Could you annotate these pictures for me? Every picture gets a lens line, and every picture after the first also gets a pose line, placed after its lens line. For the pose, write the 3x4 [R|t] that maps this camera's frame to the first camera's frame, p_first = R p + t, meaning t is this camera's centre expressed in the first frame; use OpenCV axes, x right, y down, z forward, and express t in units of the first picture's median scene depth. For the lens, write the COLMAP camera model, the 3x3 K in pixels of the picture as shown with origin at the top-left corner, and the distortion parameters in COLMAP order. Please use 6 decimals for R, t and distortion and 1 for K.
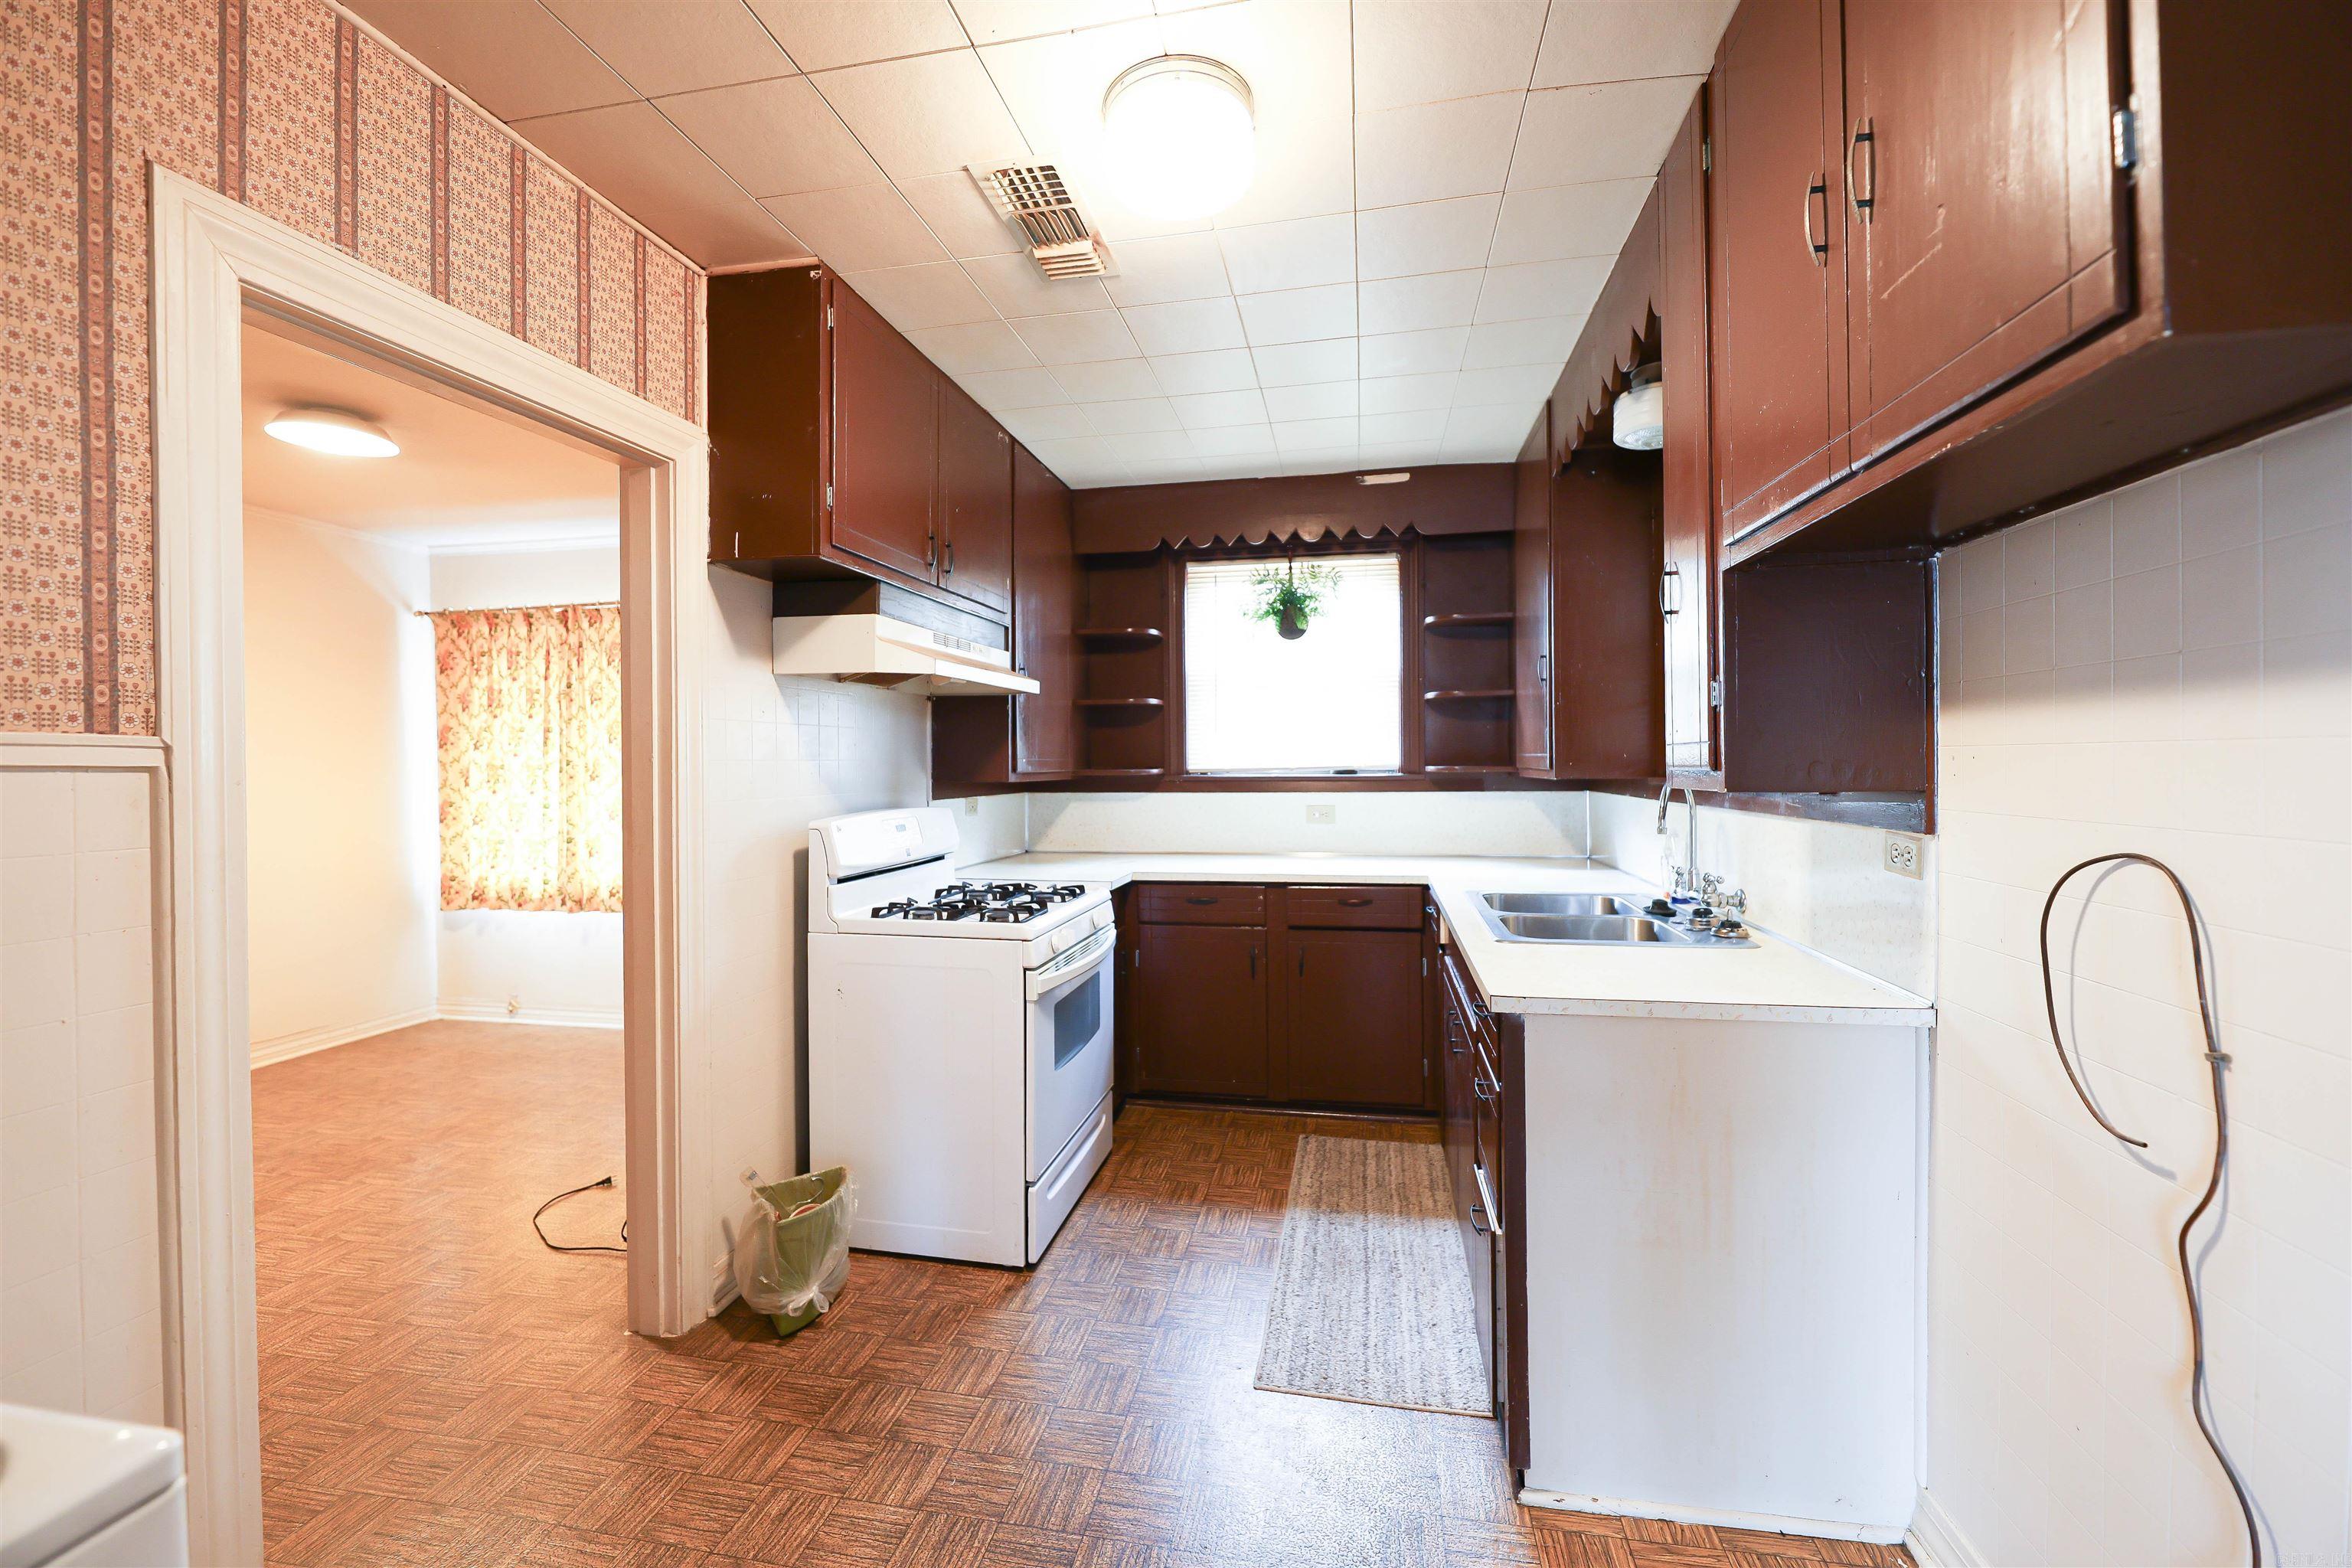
lens RADIAL K [[957.6, 0, 1186.8], [0, 957.6, 767.2], [0, 0, 1]] dist [0.035751, -0.000060]
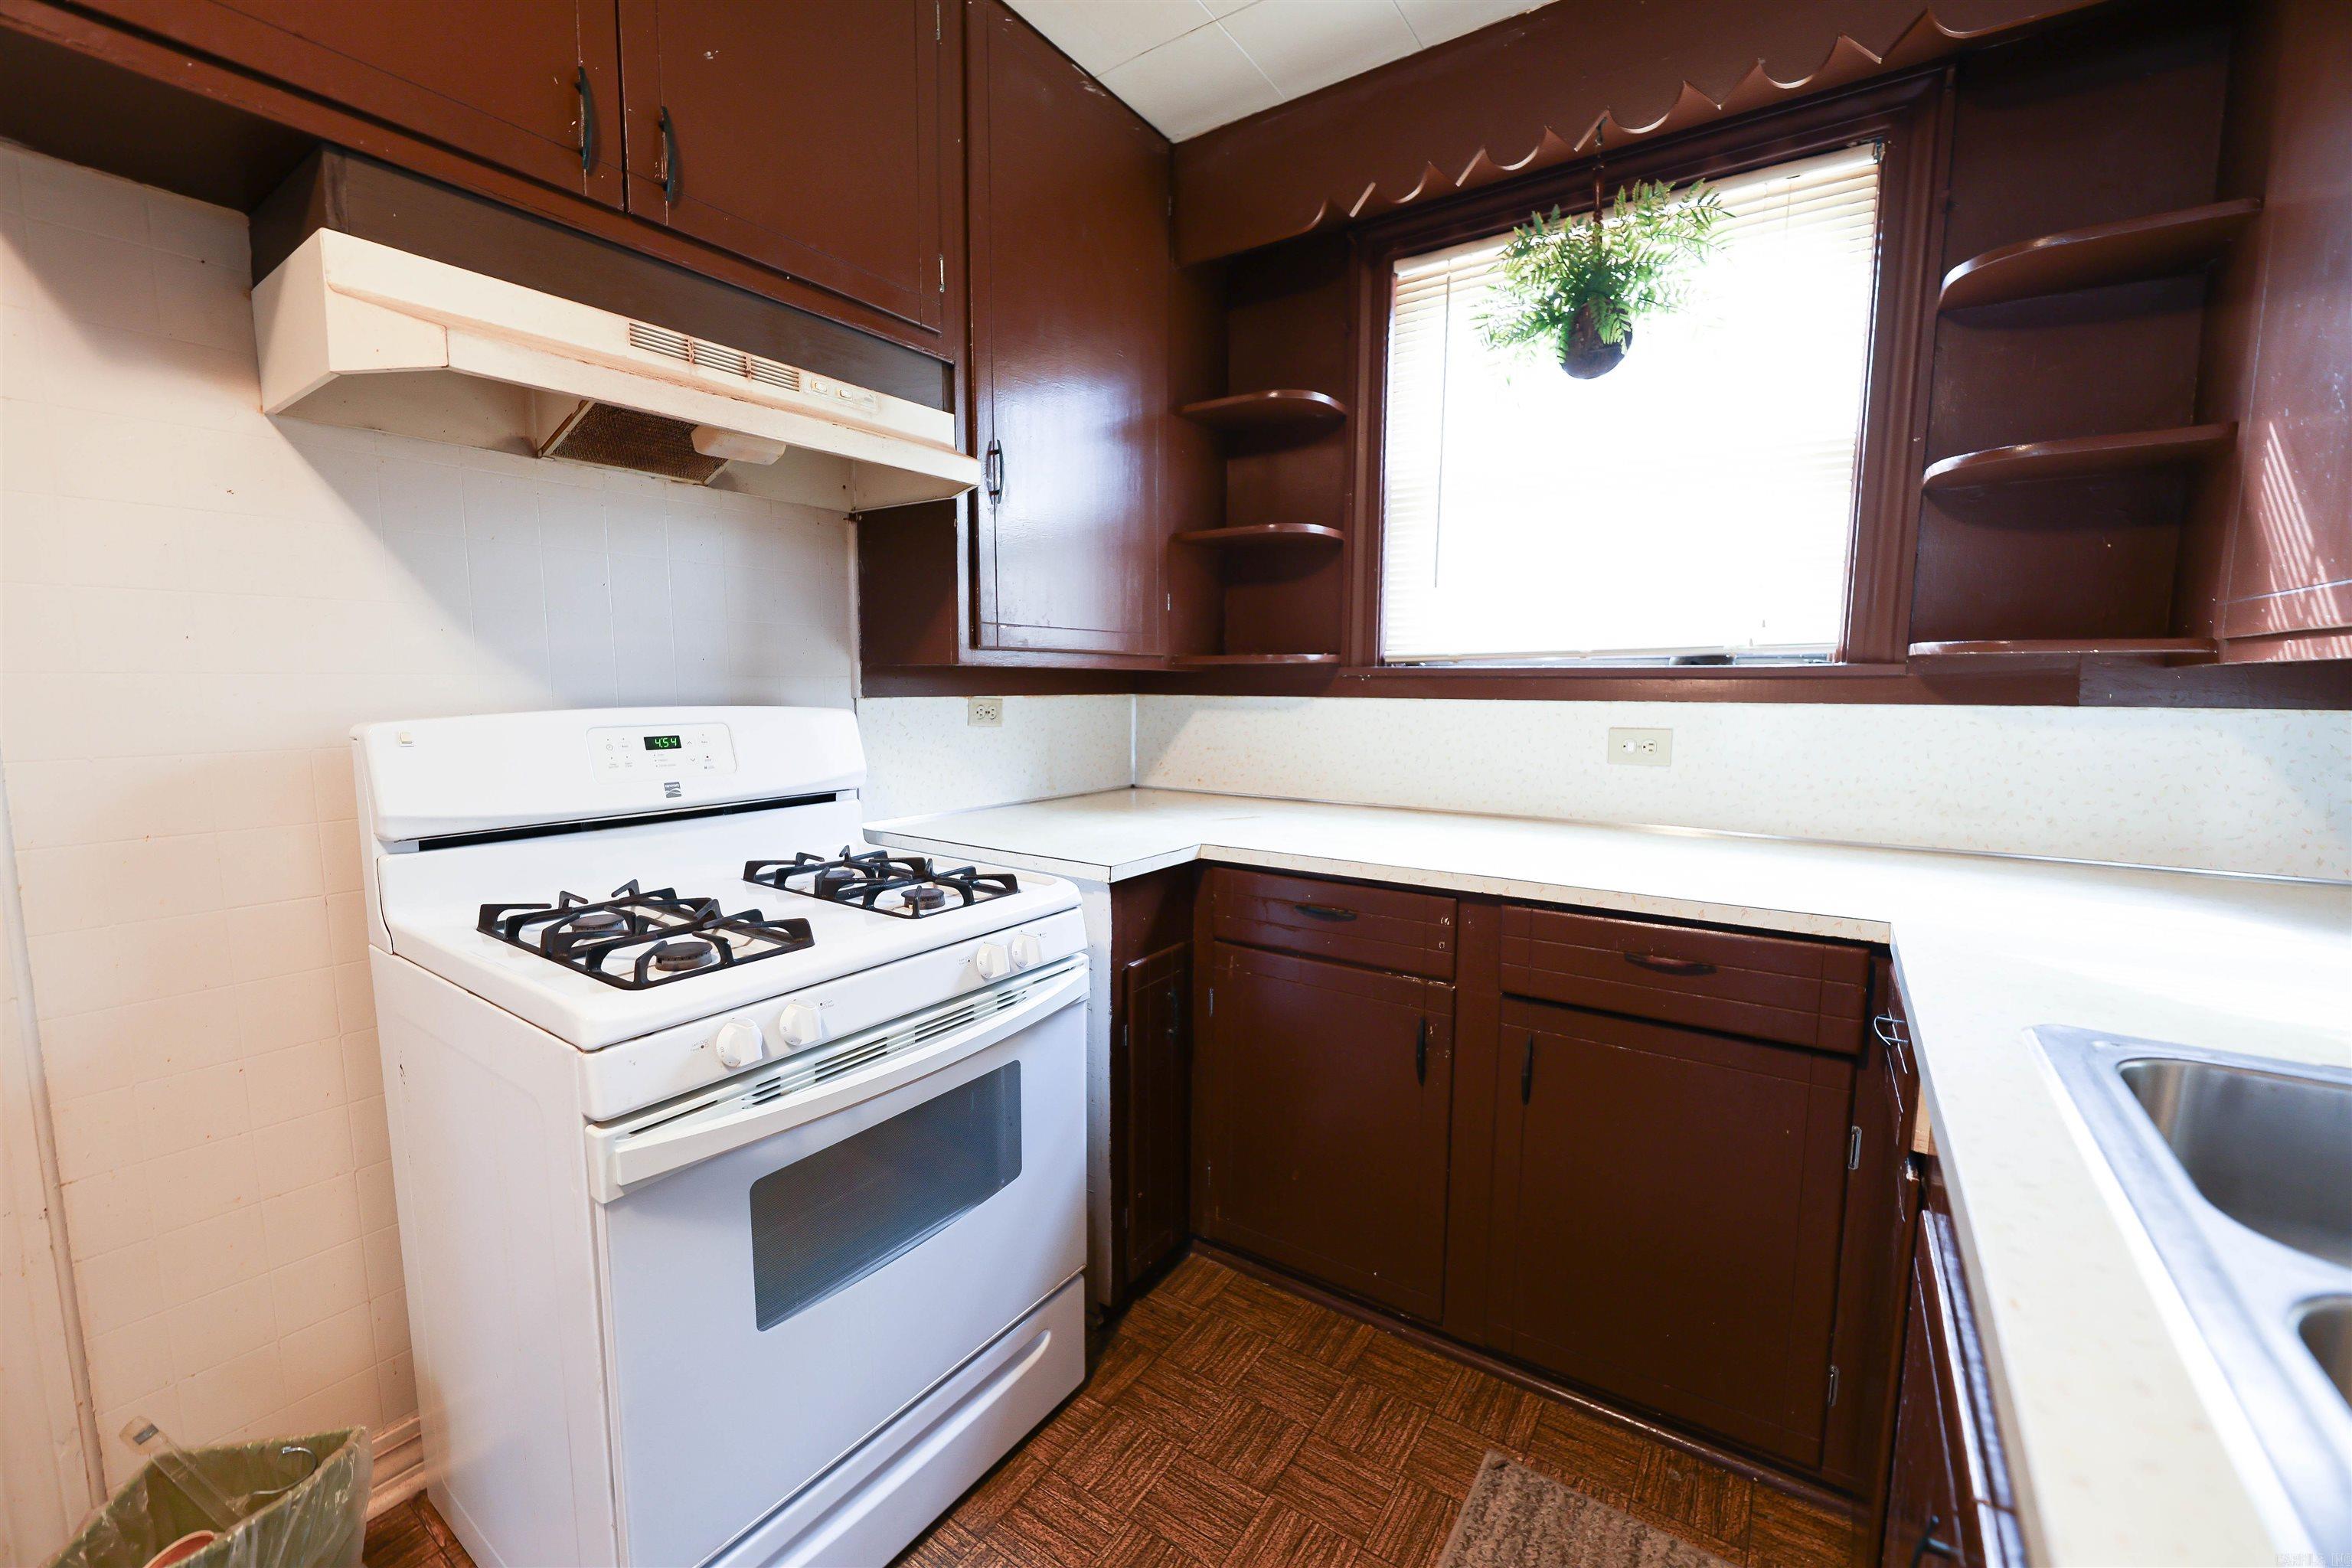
lens RADIAL K [[940.3, 0, 1180.9], [0, 940.3, 791.8], [0, 0, 1]] dist [0.001090, -0.003406]
pose [[0.915047, 0.055053, -0.399572, 0.122238], [-0.010996, 0.993678, 0.111726, 0.022164], [0.403197, -0.097840, 0.909868, 0.481261]]
